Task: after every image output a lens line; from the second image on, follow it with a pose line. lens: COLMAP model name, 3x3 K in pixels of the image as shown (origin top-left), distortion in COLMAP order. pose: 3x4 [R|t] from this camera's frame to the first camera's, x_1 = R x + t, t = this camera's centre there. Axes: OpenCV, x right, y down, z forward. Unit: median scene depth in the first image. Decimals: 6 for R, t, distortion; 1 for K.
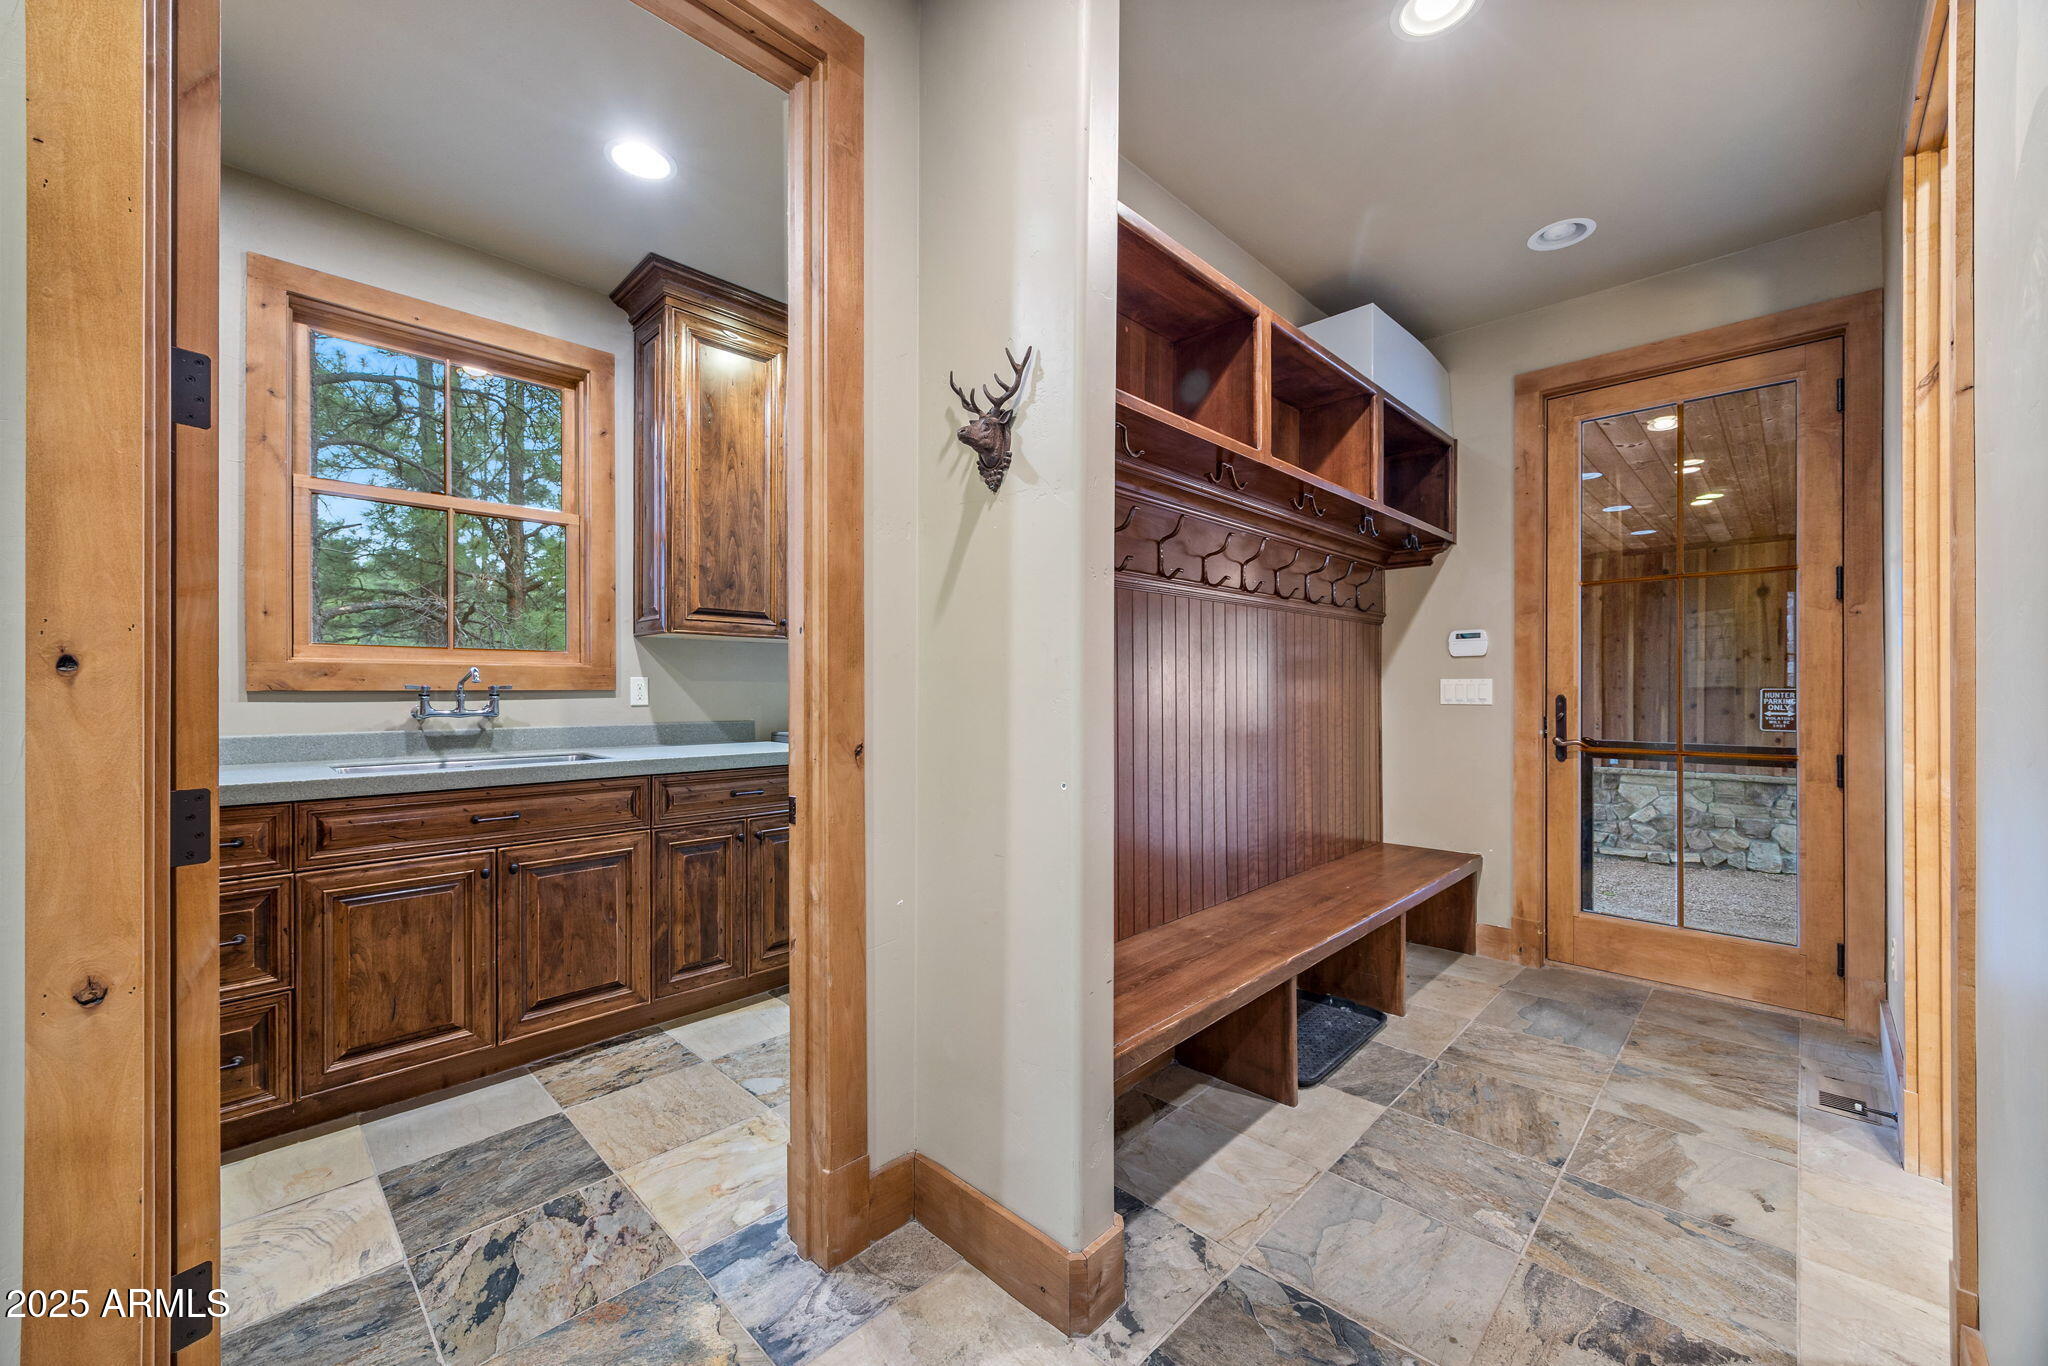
lens RADIAL K [[794.8, 0, 1056.4], [0, 794.8, 690.5], [0, 0, 1]] dist [-0.000606, -0.000274]
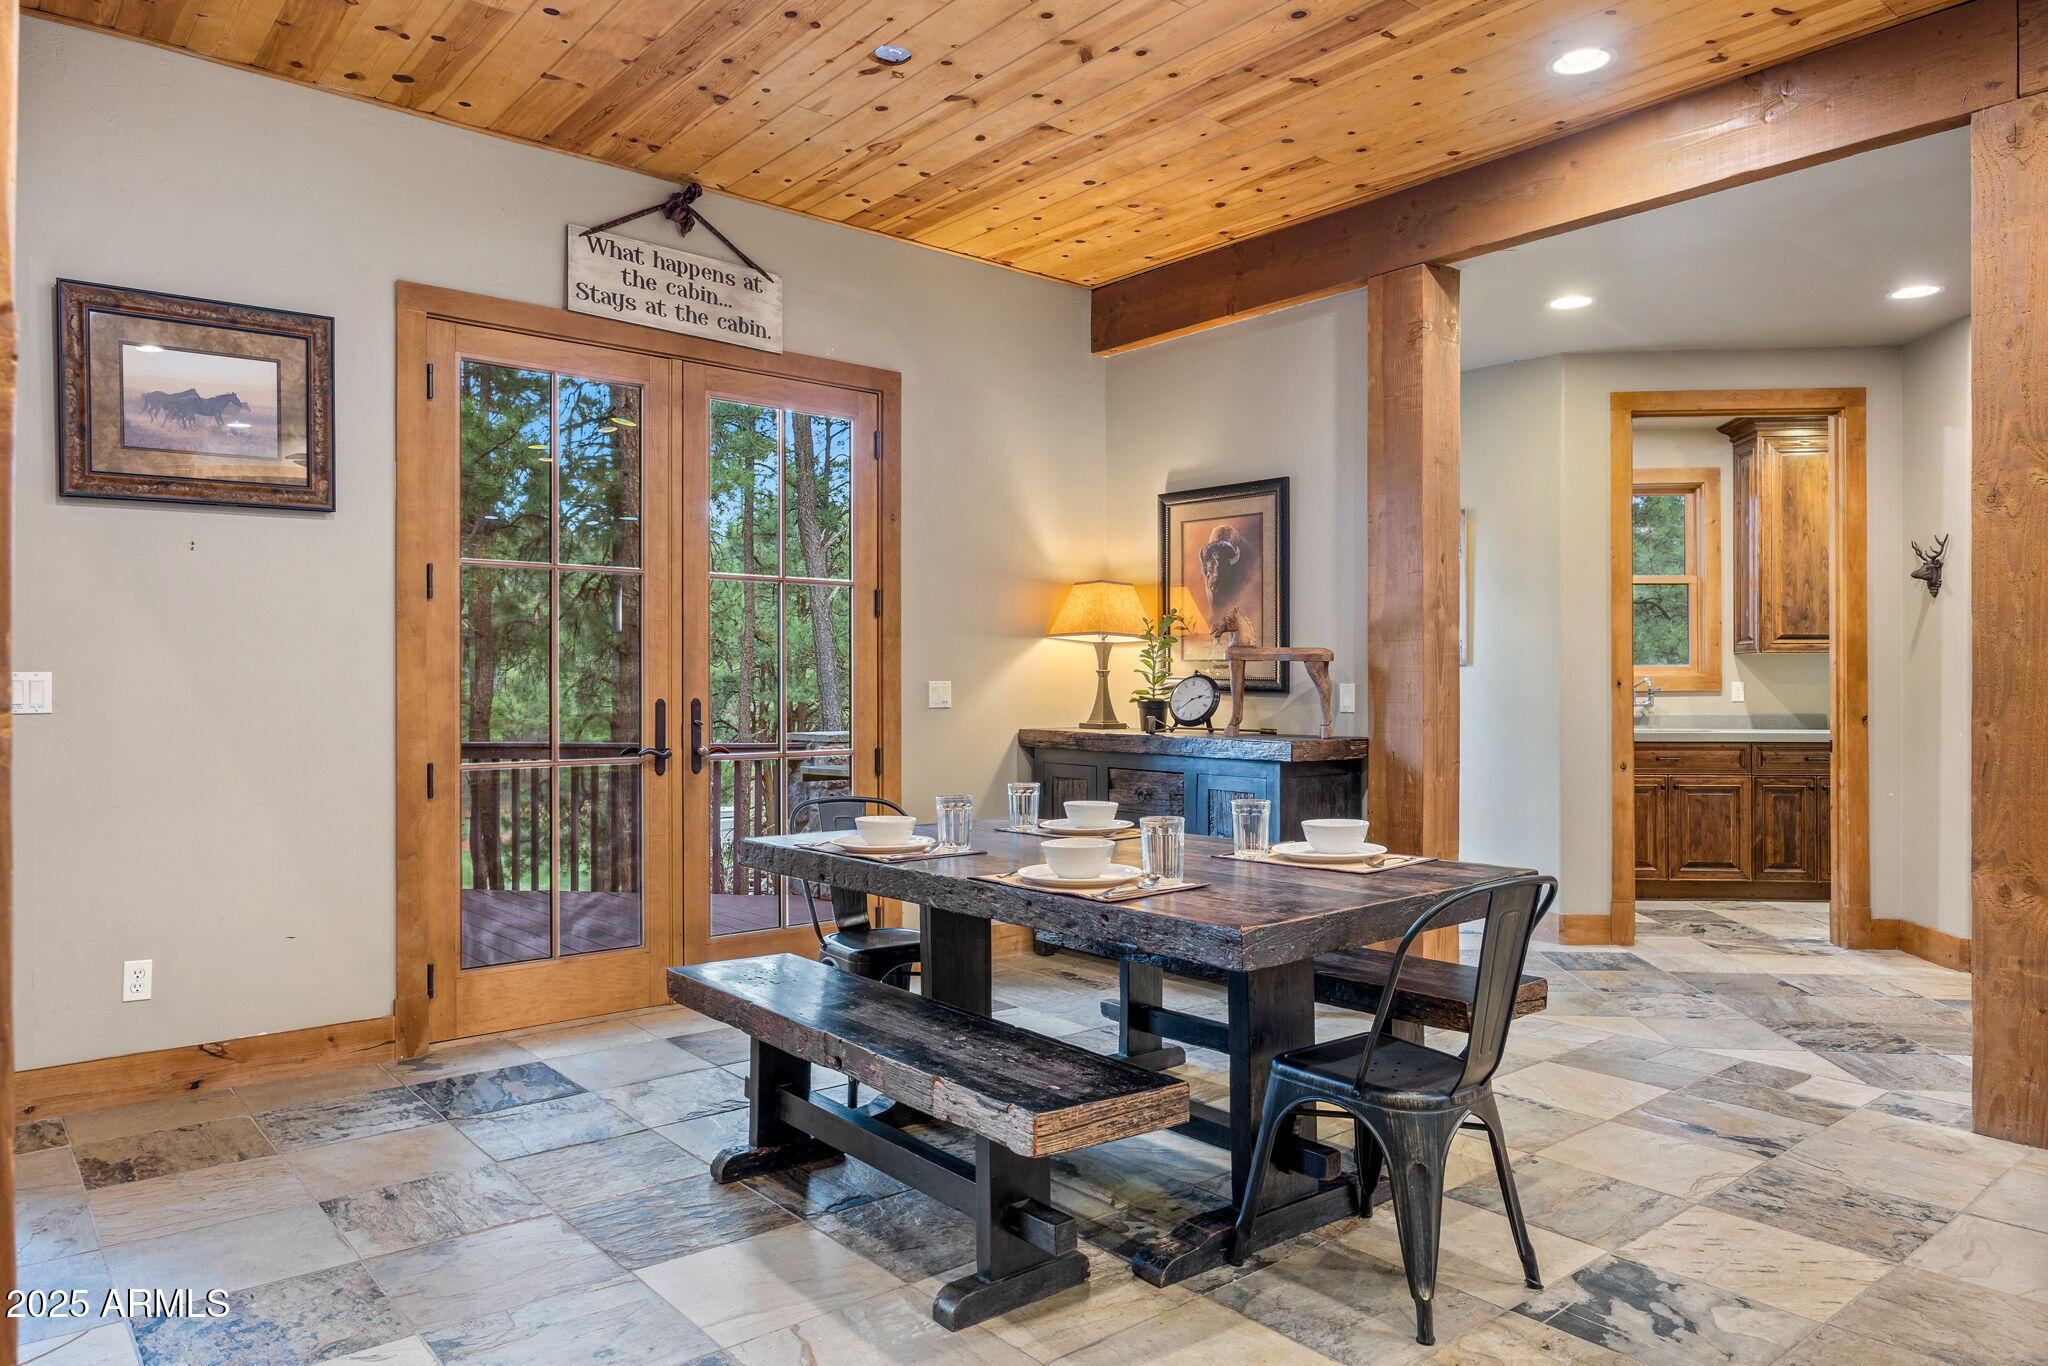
lens RADIAL K [[1218.1, 0, 1024.0], [0, 1218.1, 683.0], [0, 0, 1]] dist [-0.002641, -0.000489]
pose [[0.563062, -0.005352, -0.826397, 0.690045], [-0.000266, 0.999978, -0.006657, 0.000401], [0.826414, 0.003968, 0.563048, -1.584723]]
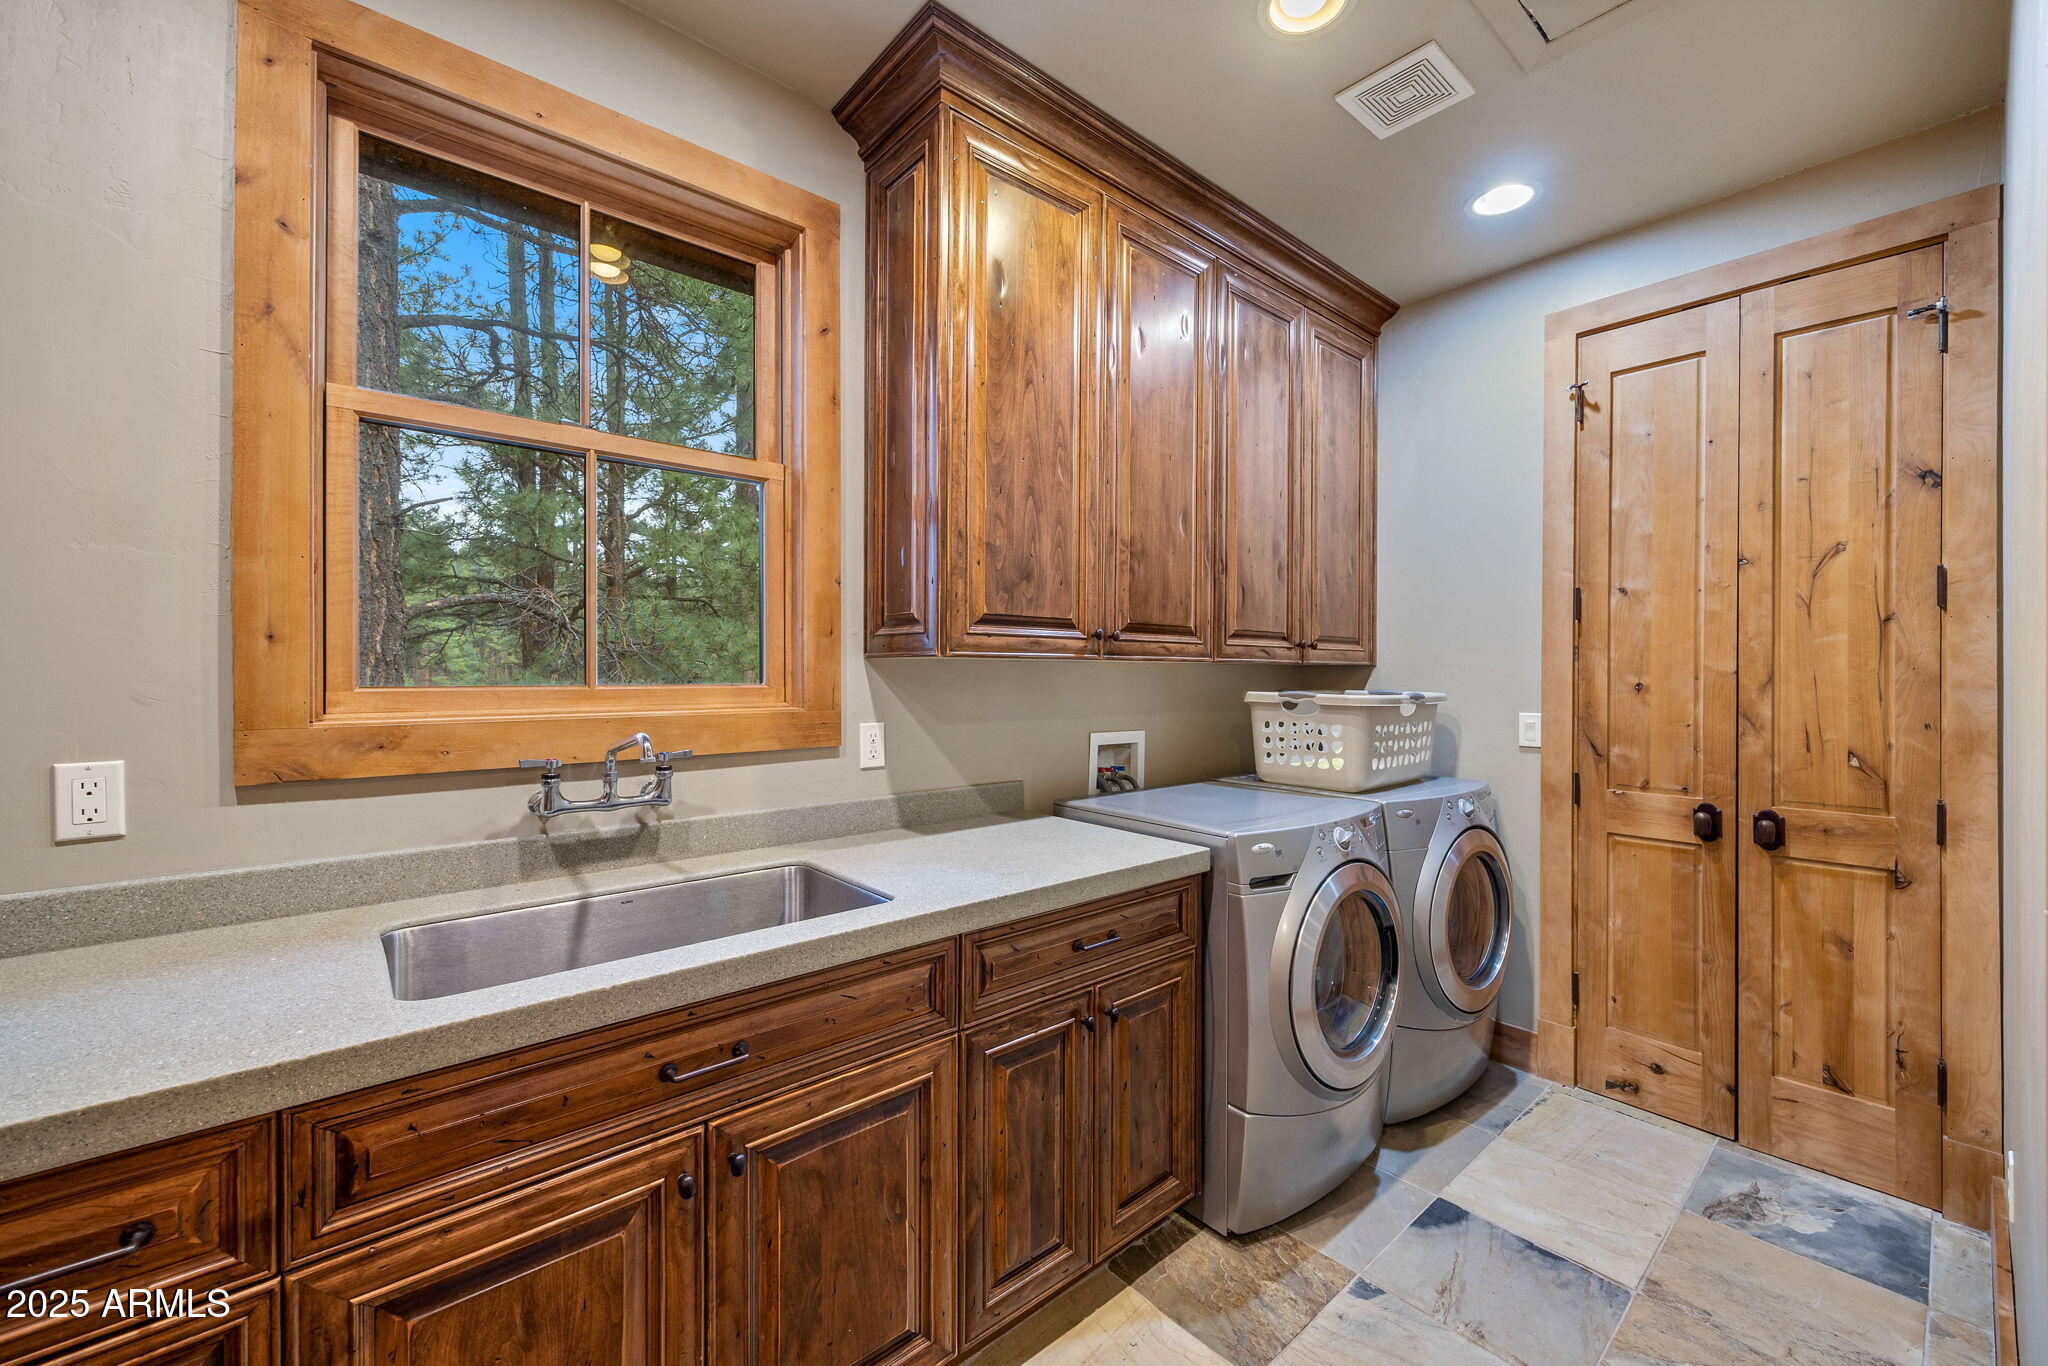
lens RADIAL K [[816.7, 0, 1100.6], [0, 816.7, 670.8], [0, 0, 1]] dist [-0.002077, 0.000172]
pose [[0.998732, -0.001675, -0.050313, -0.367808], [0.001459, 0.999990, -0.004337, -0.064446], [0.050319, 0.004258, 0.998724, 0.430005]]
